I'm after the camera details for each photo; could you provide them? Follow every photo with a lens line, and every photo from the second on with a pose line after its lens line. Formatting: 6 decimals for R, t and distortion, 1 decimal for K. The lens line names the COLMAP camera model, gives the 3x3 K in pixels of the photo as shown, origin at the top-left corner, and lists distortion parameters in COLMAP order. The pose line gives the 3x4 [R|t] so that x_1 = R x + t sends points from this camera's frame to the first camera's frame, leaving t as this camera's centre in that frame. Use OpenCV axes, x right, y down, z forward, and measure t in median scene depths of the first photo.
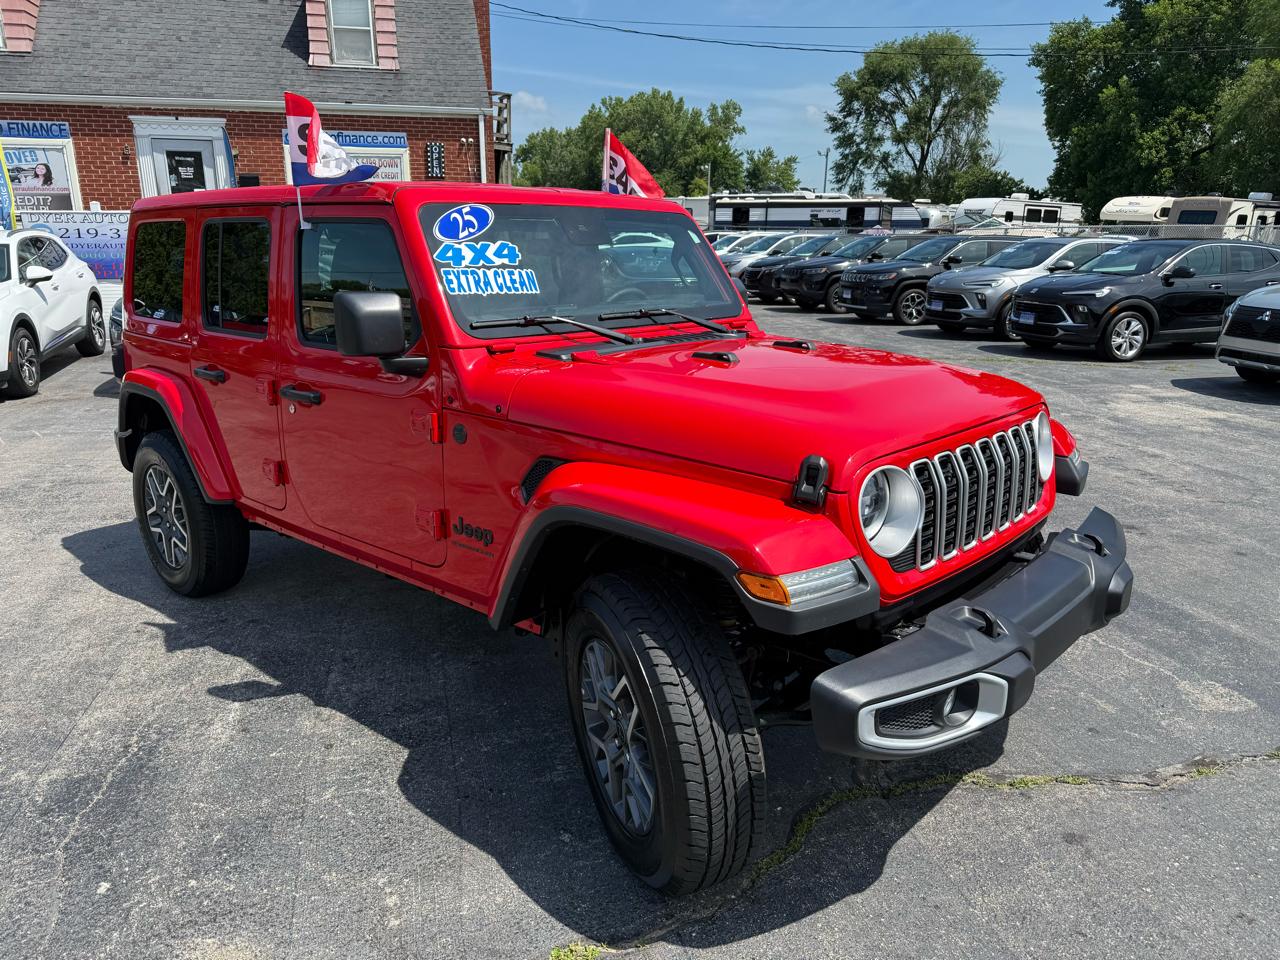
lens RADIAL K [[909.7, 0, 642.6], [0, 909.7, 482.2], [0, 0, 1]] dist [0.030881, -0.034165]
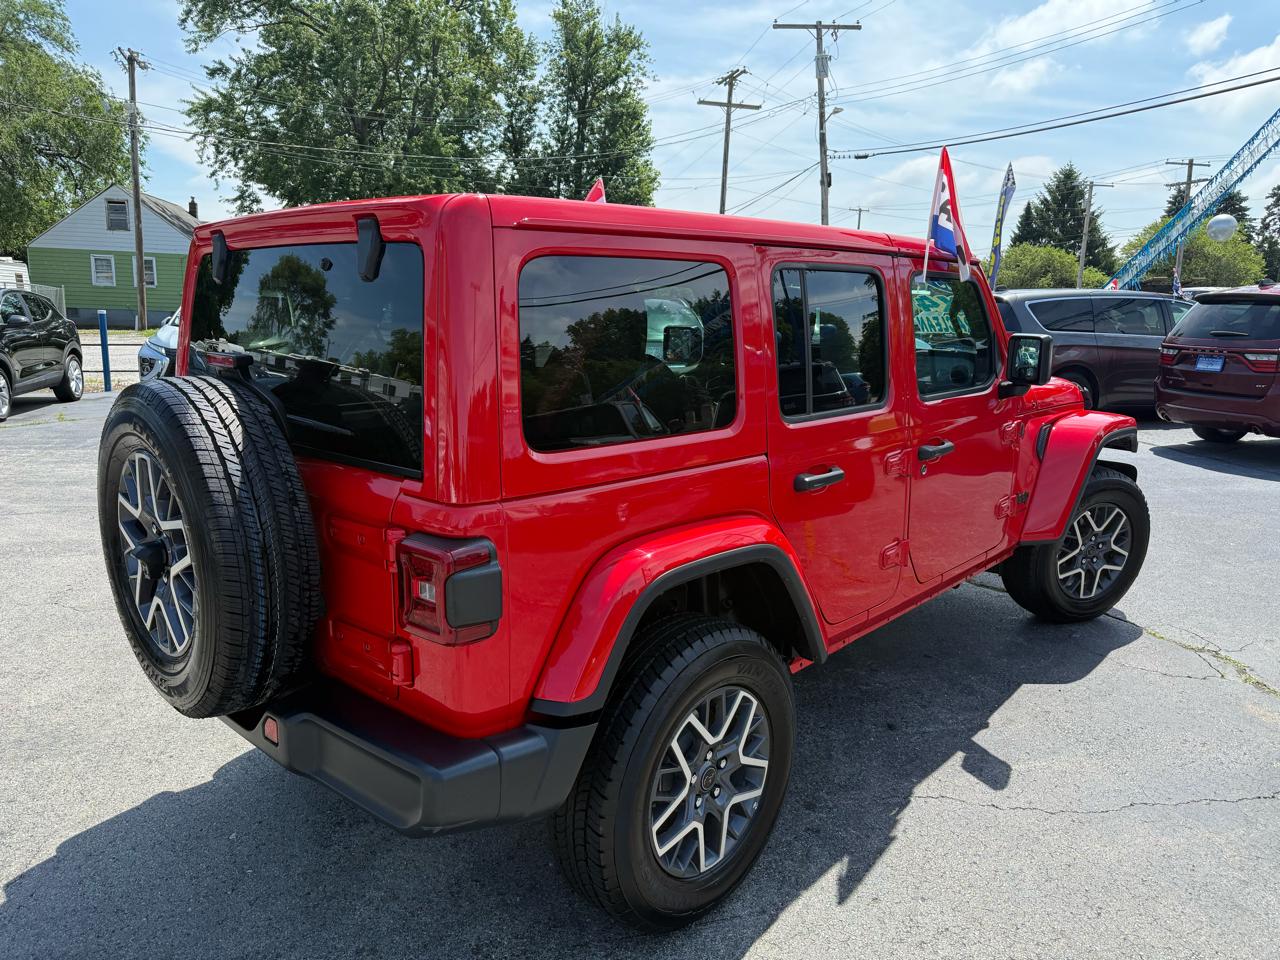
lens RADIAL K [[909.7, 0, 648.9], [0, 909.7, 480.5], [0, 0, 1]] dist [0.030881, -0.034165]
pose [[0.017337, -0.197730, 0.980103, -0.291959], [0.246794, 0.950767, 0.187445, -0.070689], [-0.968913, 0.238634, 0.065282, 0.269180]]
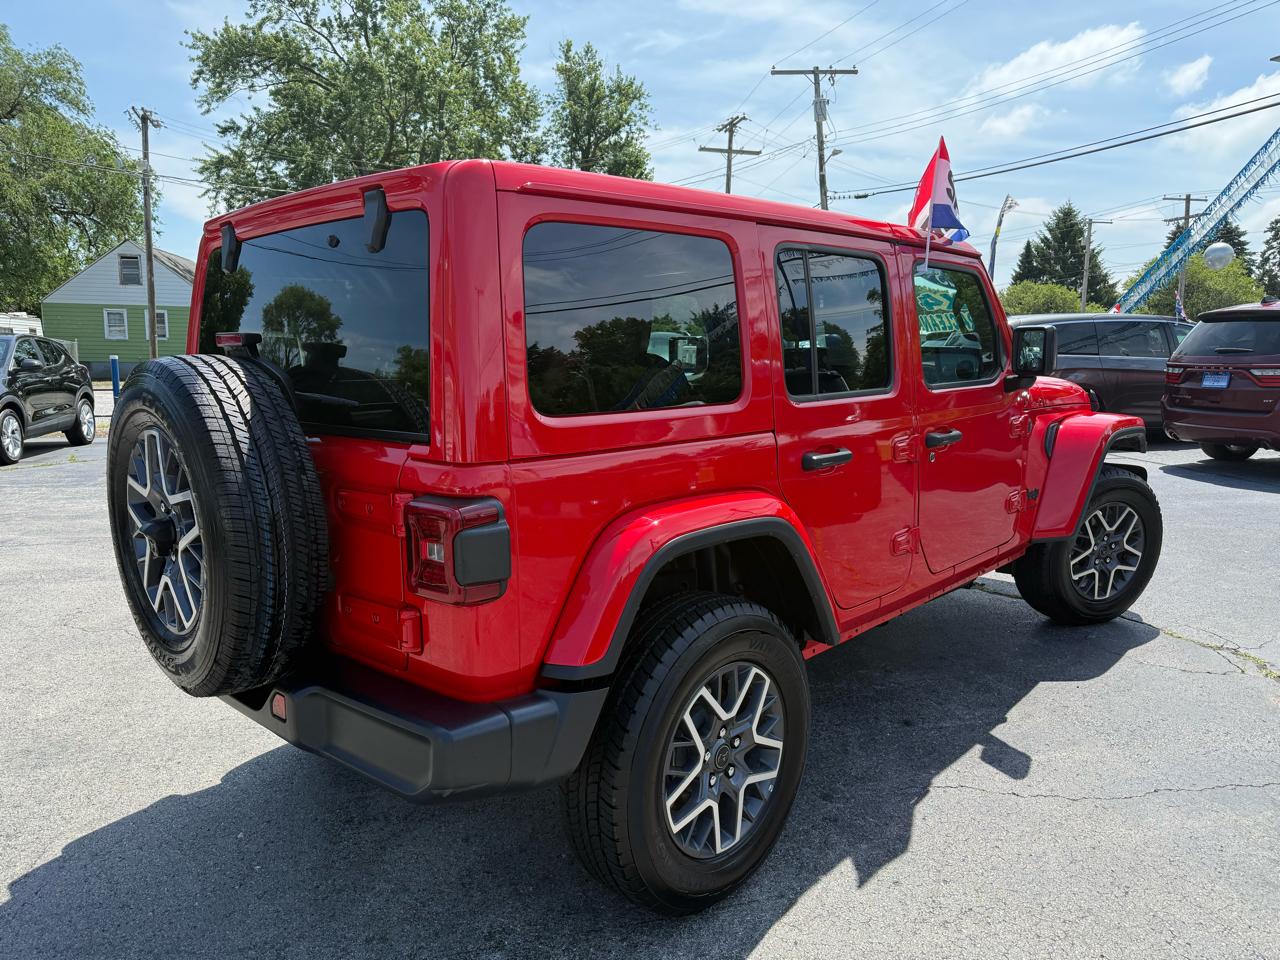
lens RADIAL K [[909.7, 0, 651.1], [0, 909.7, 484.0], [0, 0, 1]] dist [0.030881, -0.034165]
pose [[0.021224, -0.152971, 0.988003, -0.293874], [0.265530, 0.953597, 0.141940, -0.059031], [-0.963869, 0.259332, 0.060857, 0.272044]]
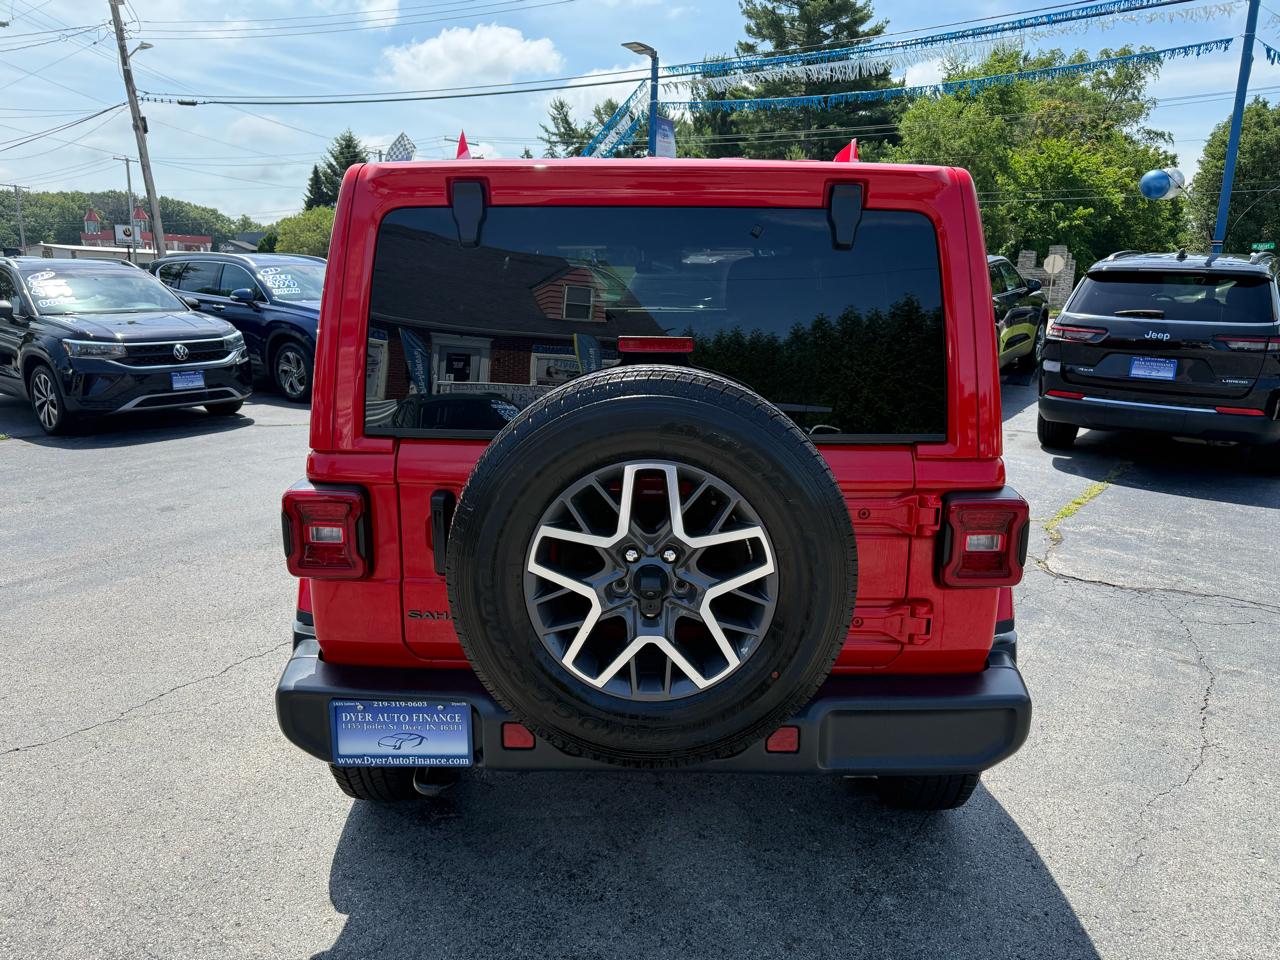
lens RADIAL K [[909.7, 0, 645.1], [0, 909.7, 484.2], [0, 0, 1]] dist [0.030881, -0.034165]
pose [[-0.662773, -0.179125, 0.727080, -0.235639], [0.183692, 0.902409, 0.389764, -0.109370], [-0.725940, 0.391884, -0.565189, 0.419486]]
